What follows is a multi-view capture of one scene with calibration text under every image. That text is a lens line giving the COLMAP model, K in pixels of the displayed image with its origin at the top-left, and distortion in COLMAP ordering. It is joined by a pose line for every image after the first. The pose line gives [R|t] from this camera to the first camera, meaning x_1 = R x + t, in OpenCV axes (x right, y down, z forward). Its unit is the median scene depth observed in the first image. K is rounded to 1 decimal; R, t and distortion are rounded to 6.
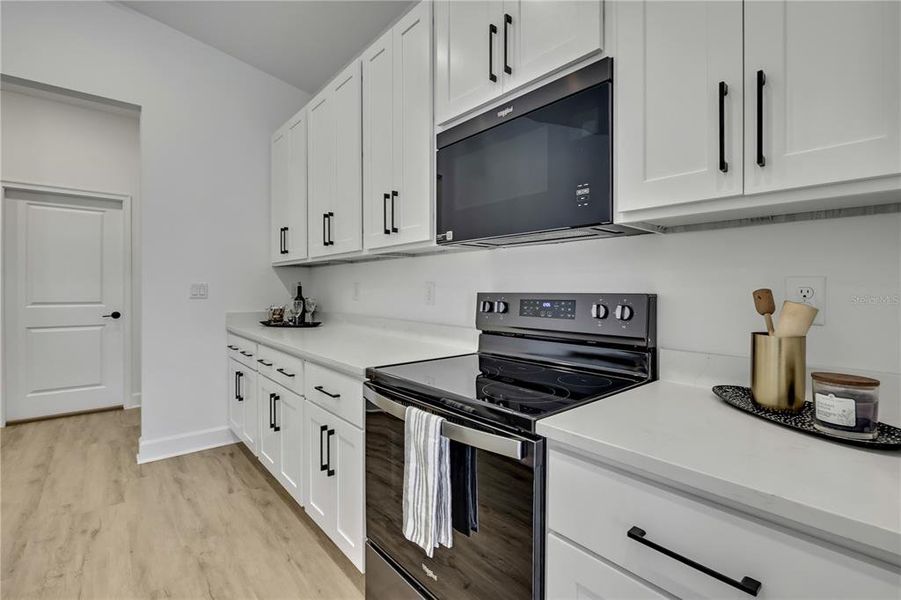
lens RADIAL K [[402.8, 0, 456.6], [0, 402.8, 290.5], [0, 0, 1]] dist [-0.013083, -0.000712]
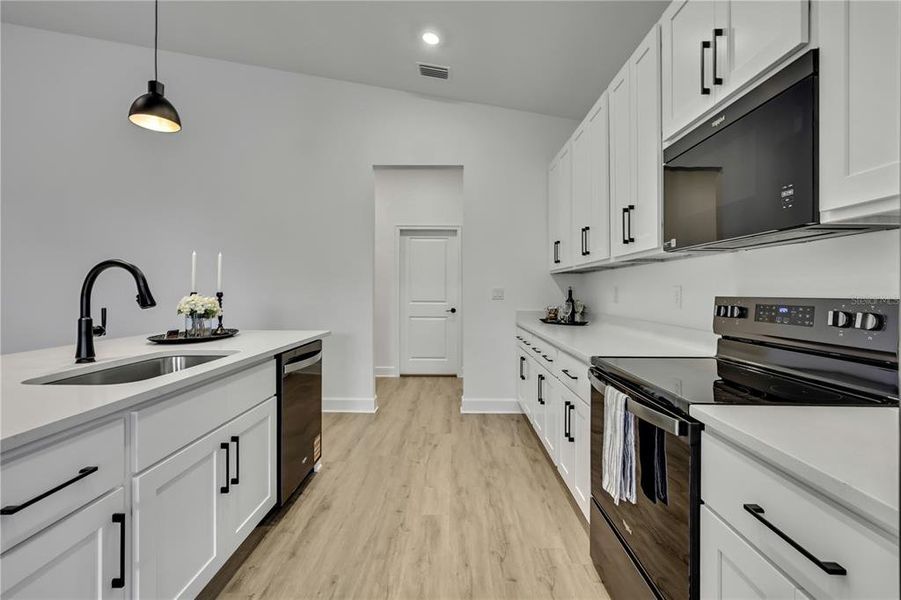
lens RADIAL K [[404.4, 0, 450.5], [0, 404.4, 300.0], [0, 0, 1]] dist [-0.000049, 0.000203]
pose [[0.741793, 0.015752, -0.670444, 0.250467], [-0.005962, 0.999839, 0.016895, 0.000601], [0.670603, -0.008535, 0.741768, -0.187240]]
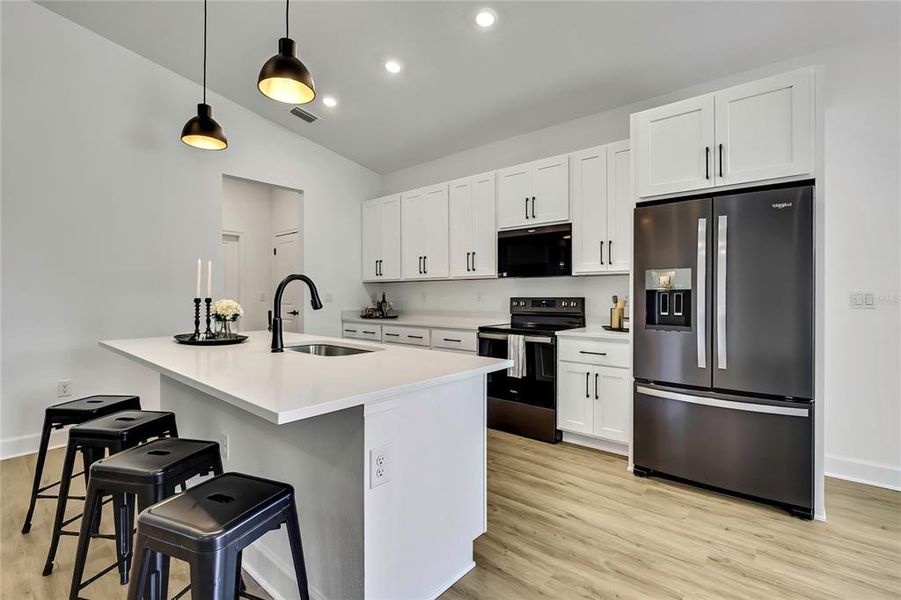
lens RADIAL K [[404.4, 0, 450.5], [0, 404.4, 300.0], [0, 0, 1]] dist [-0.000049, 0.000203]
pose [[0.988782, -0.004326, 0.149305, -0.666746], [0.003341, 0.999971, 0.006841, 0.002832], [-0.149330, -0.006266, 0.988768, -1.297630]]
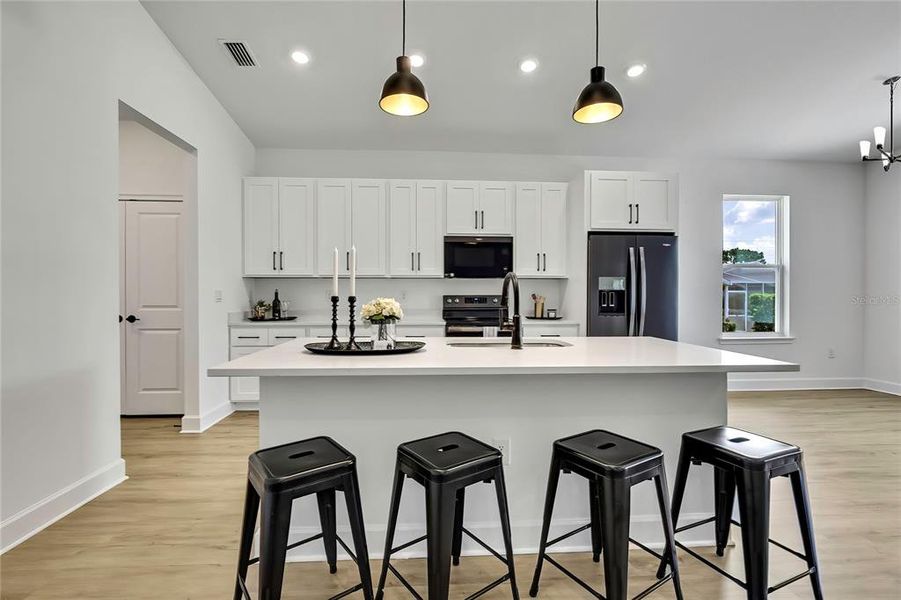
lens RADIAL K [[404.4, 0, 450.5], [0, 404.4, 300.0], [0, 0, 1]] dist [-0.000049, 0.000203]
pose [[0.613990, -0.014203, 0.789186, -2.067013], [0.004056, 0.999882, 0.014839, -0.003906], [-0.789304, -0.005910, 0.613975, -0.647504]]
